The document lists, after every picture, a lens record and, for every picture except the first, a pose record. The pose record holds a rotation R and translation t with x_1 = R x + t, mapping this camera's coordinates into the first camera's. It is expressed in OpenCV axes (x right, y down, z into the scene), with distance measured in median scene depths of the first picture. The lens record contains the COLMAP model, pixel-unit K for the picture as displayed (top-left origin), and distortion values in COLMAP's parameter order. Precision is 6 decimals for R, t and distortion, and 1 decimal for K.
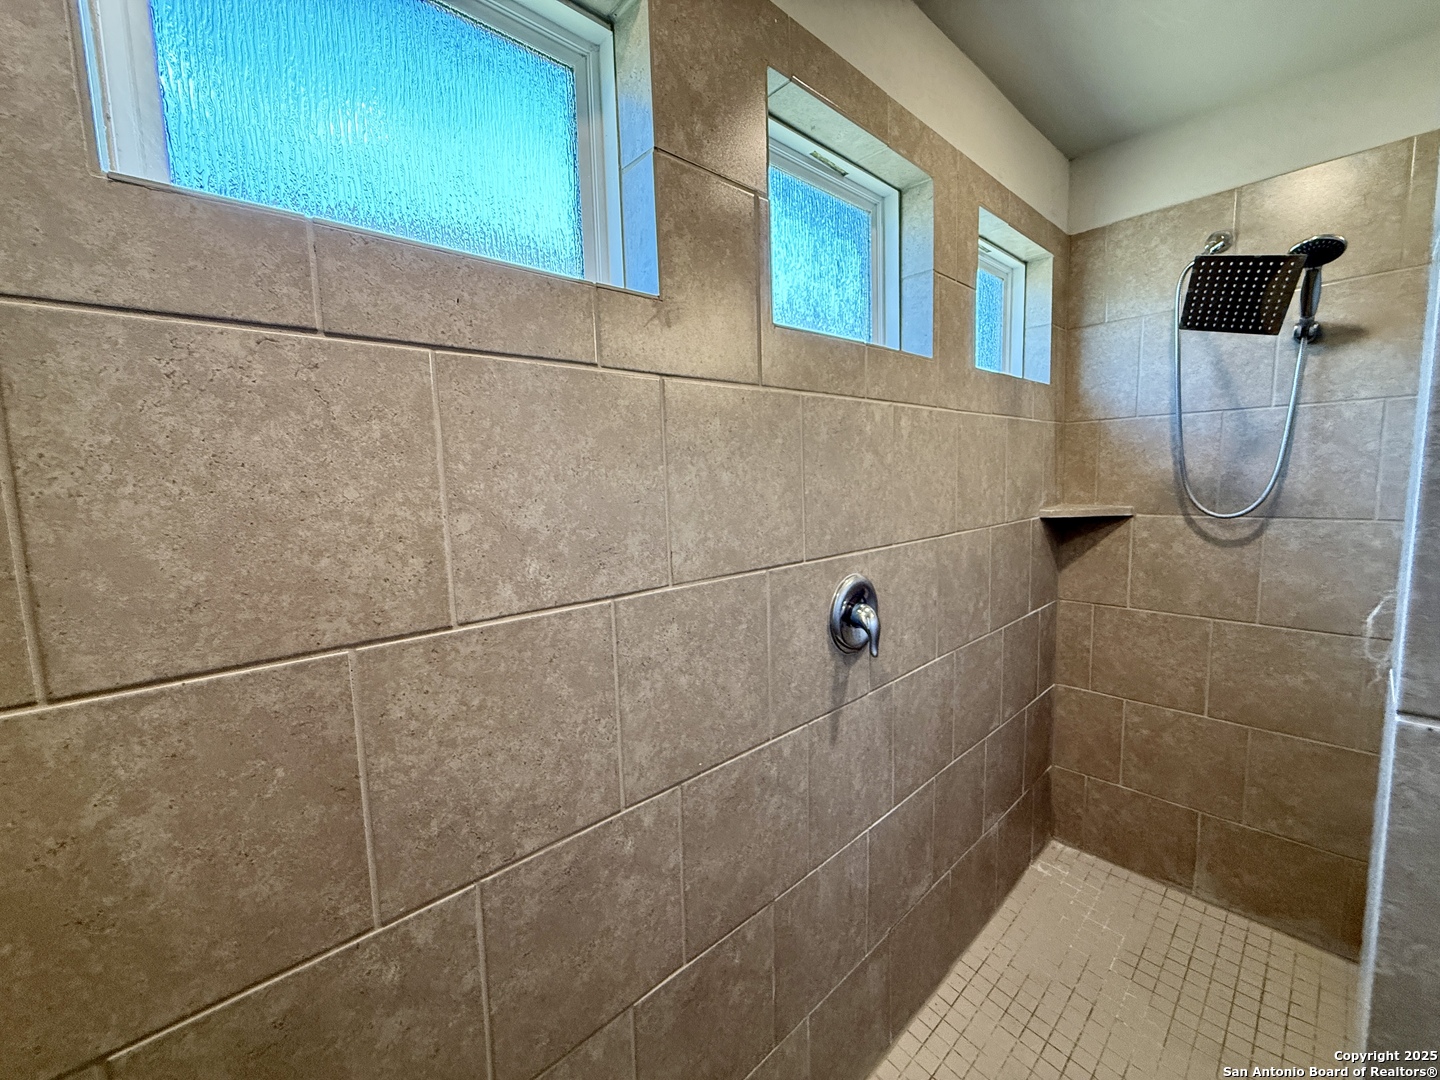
lens RADIAL K [[573.2, 0, 714.0], [0, 573.2, 537.0], [0, 0, 1]] dist [-0.002632, 0.000127]
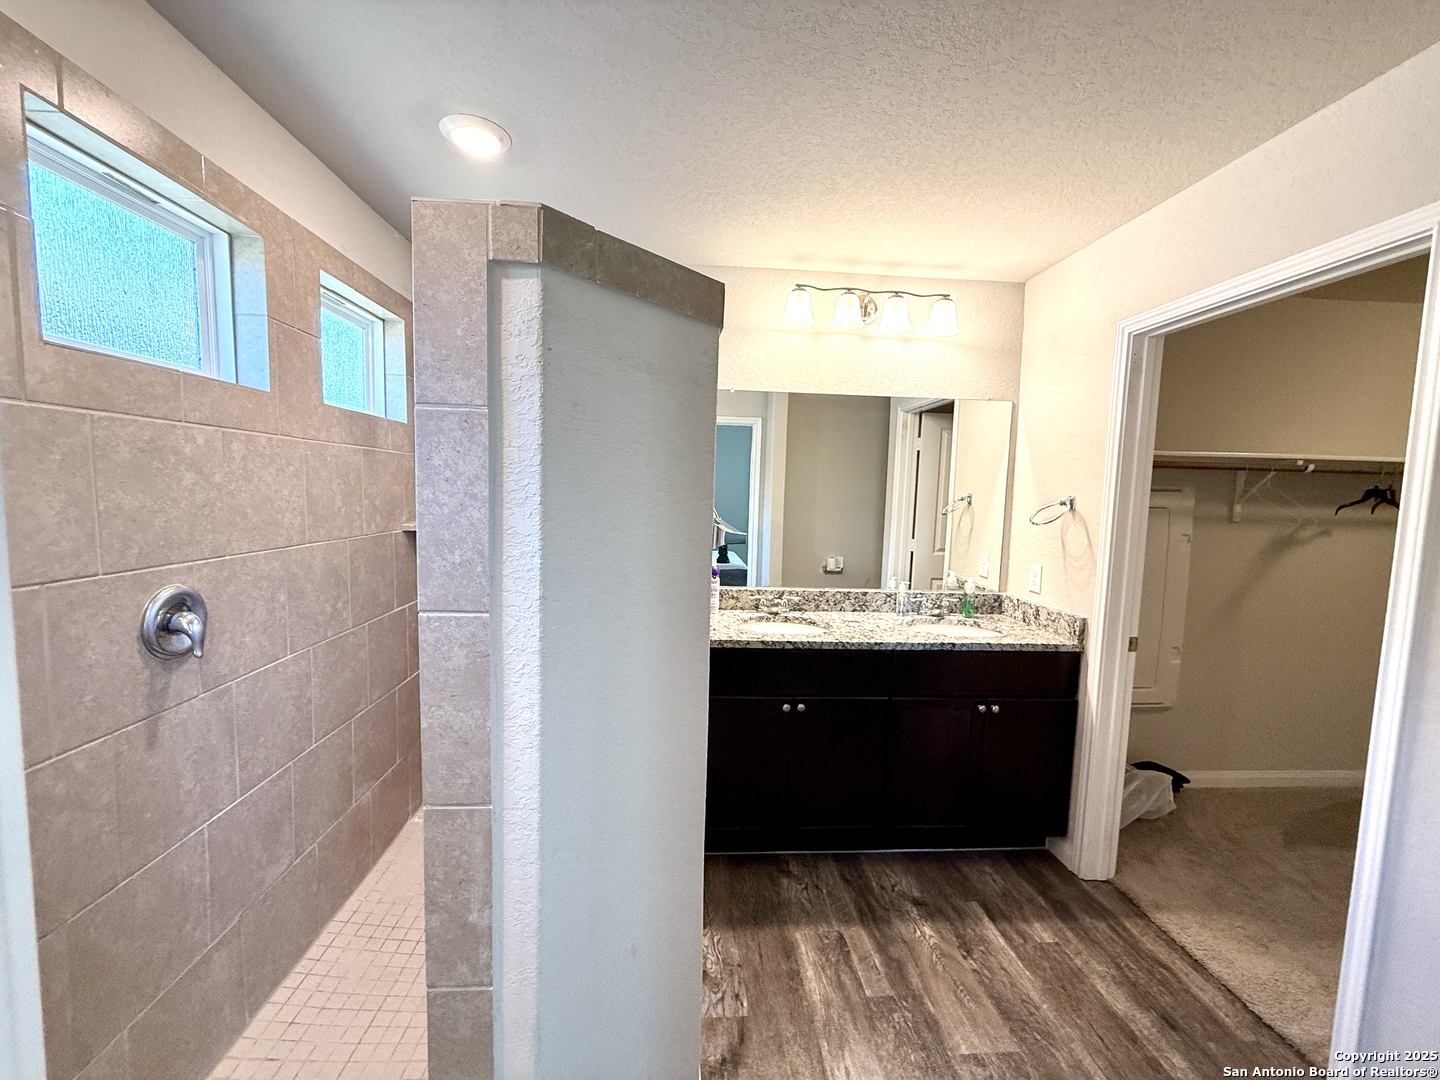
lens RADIAL K [[573.2, 0, 714.0], [0, 573.2, 537.0], [0, 0, 1]] dist [-0.002632, 0.000127]
pose [[0.621917, -0.018658, 0.782861, 0.034909], [0.037801, 0.999266, -0.006213, 0.018599], [-0.782171, 0.033457, 0.622165, -0.417173]]
